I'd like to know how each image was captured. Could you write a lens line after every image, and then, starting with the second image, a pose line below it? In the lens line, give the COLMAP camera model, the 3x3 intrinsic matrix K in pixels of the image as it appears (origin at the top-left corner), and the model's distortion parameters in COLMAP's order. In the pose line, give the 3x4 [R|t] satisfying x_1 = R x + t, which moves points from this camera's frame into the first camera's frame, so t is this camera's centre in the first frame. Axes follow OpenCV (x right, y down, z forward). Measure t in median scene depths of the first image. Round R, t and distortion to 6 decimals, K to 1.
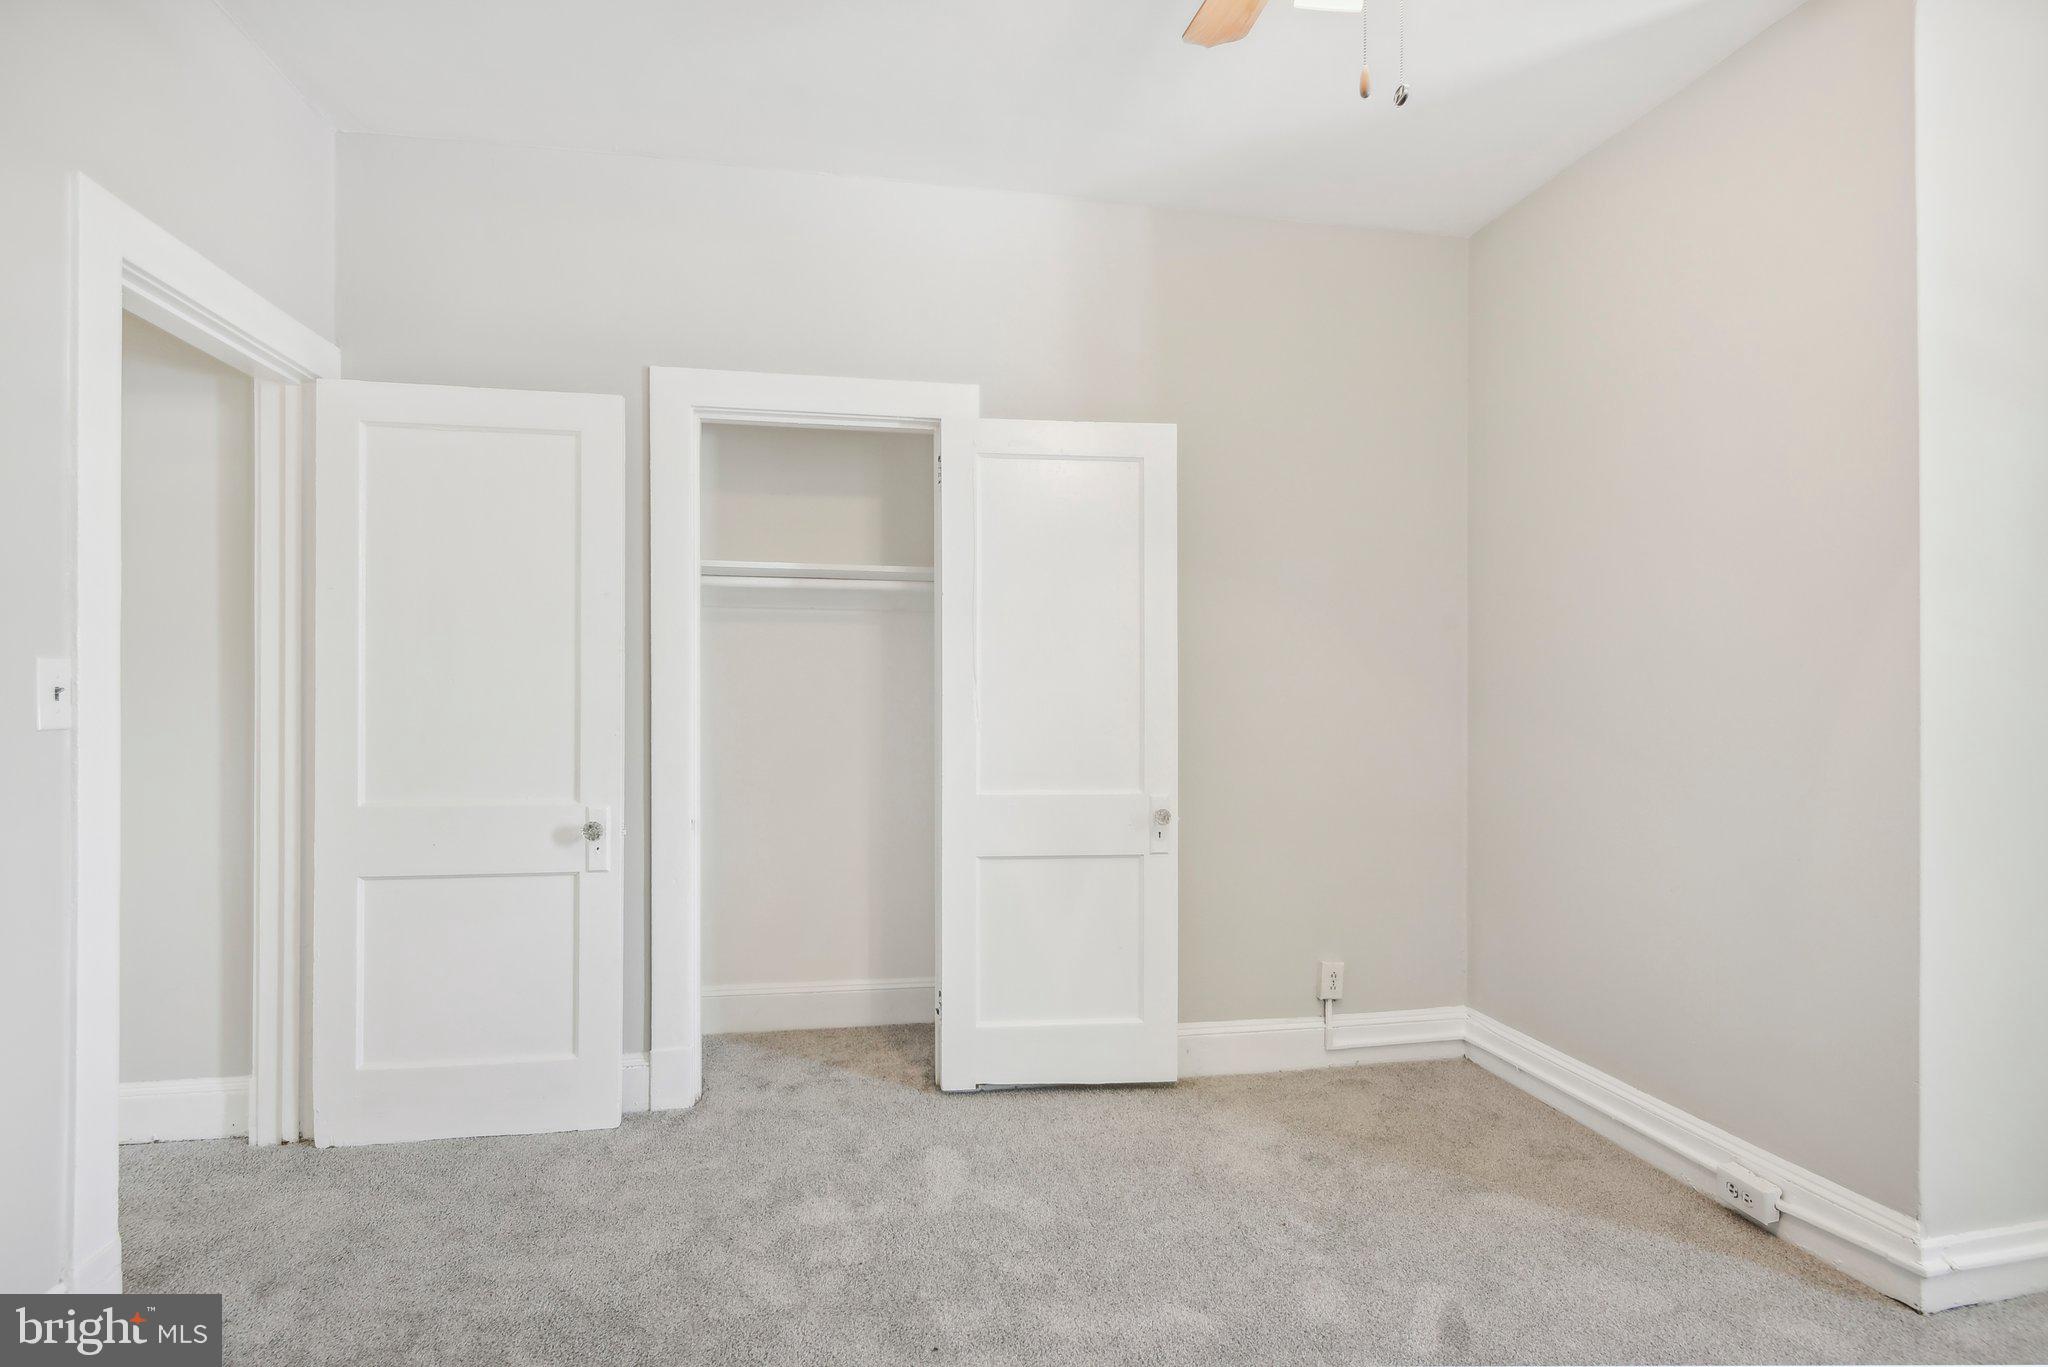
lens RADIAL K [[955.2, 0, 977.8], [0, 955.2, 676.4], [0, 0, 1]] dist [-0.001267, -0.000792]
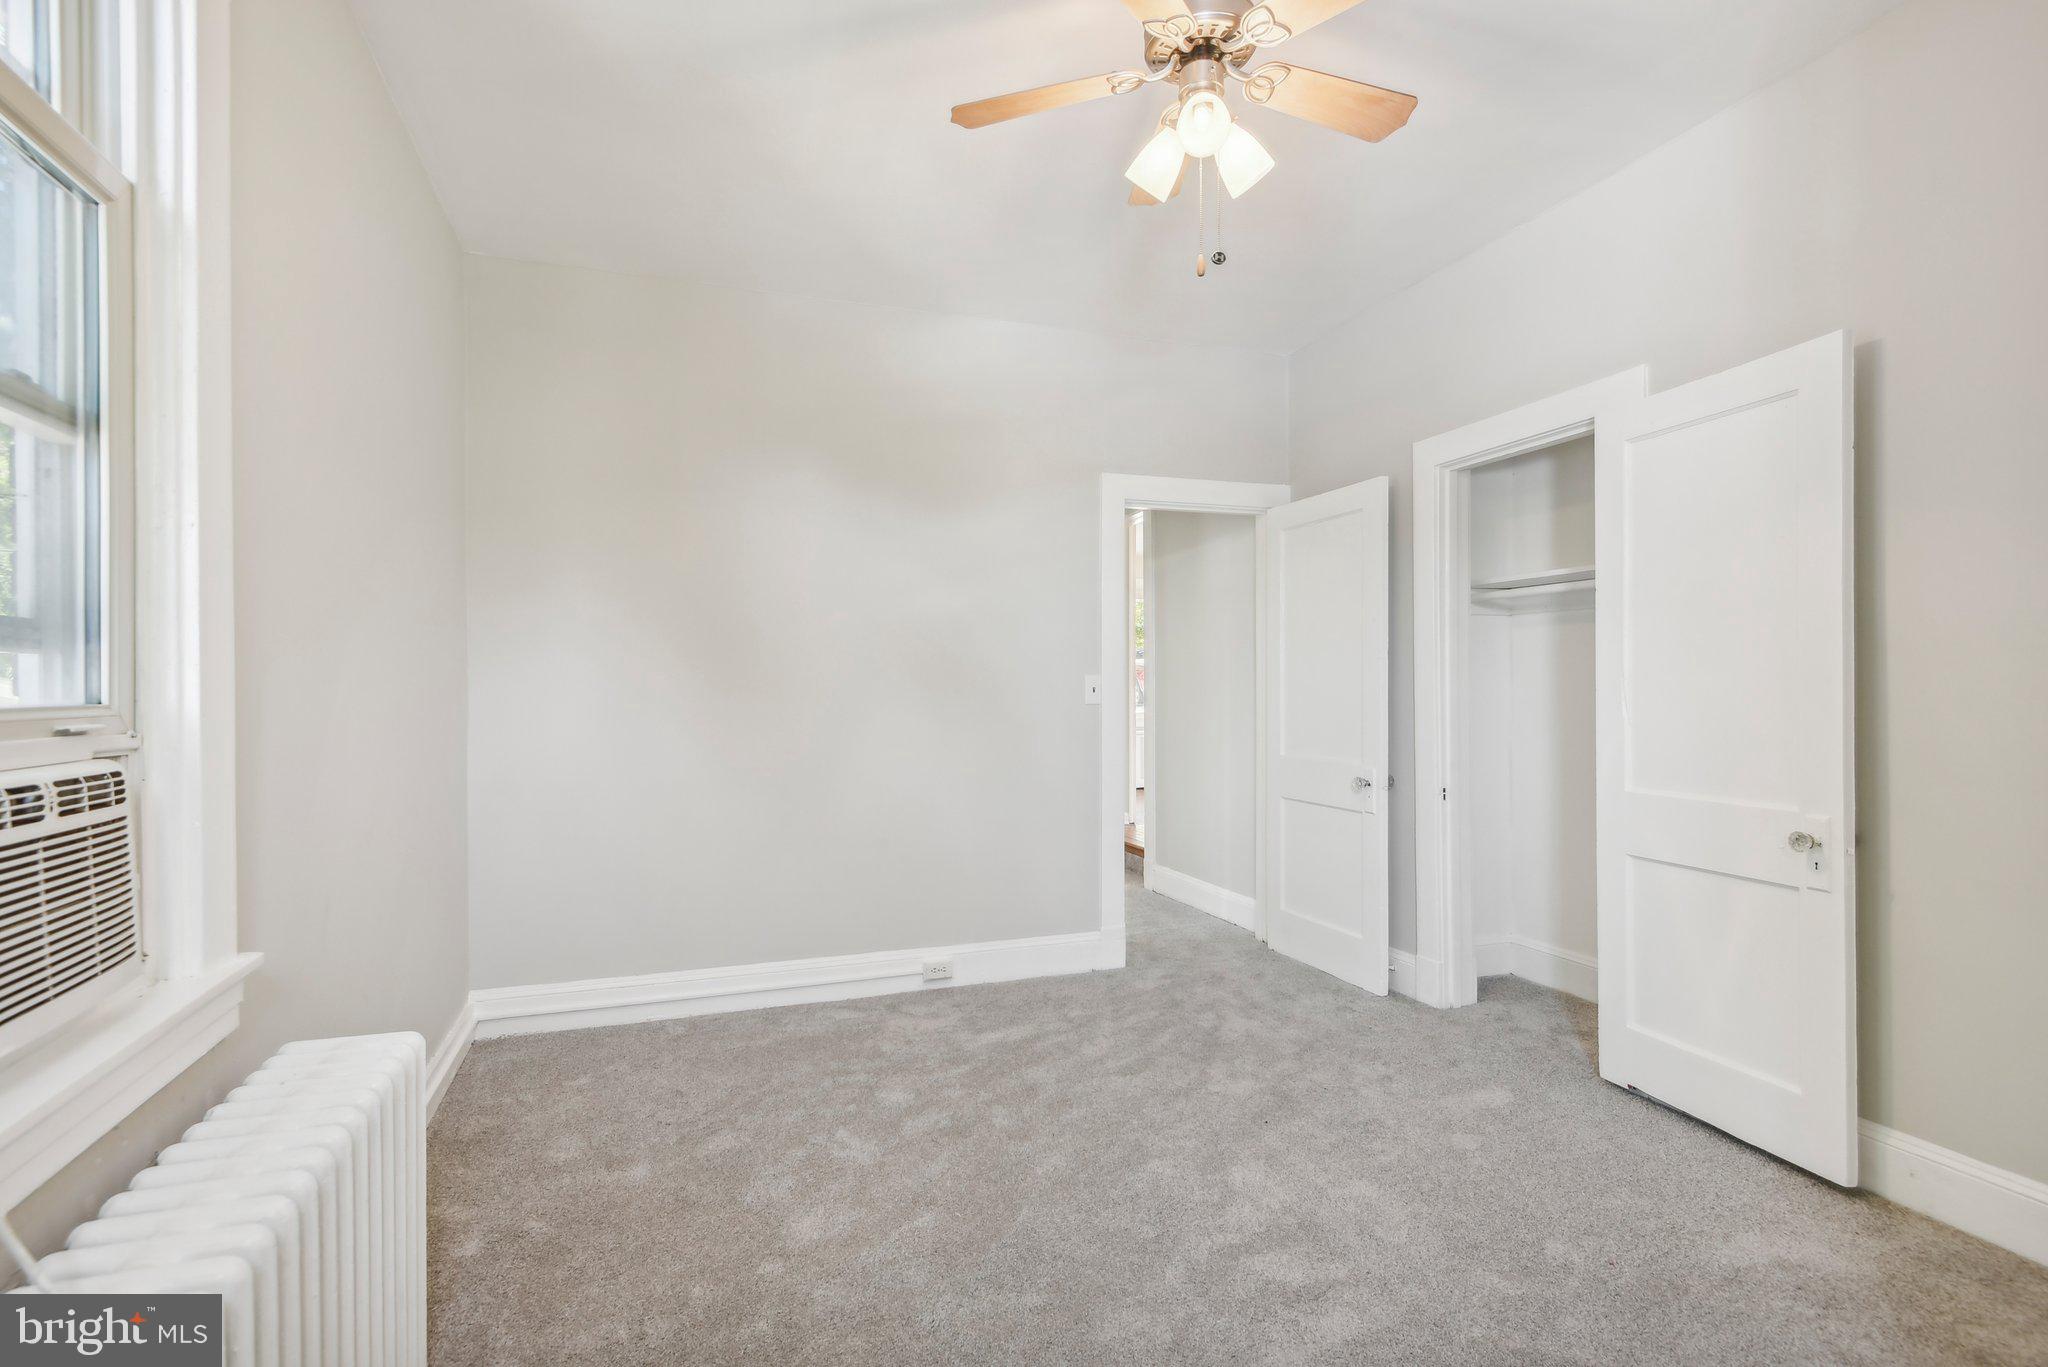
lens RADIAL K [[993.9, 0, 1022.5], [0, 993.9, 691.4], [0, 0, 1]] dist [-0.004124, -0.001642]
pose [[0.163043, -0.003209, -0.986614, 0.907450], [0.018086, 0.999836, -0.000264, 0.011391], [0.986453, -0.017801, 0.163074, 0.225863]]
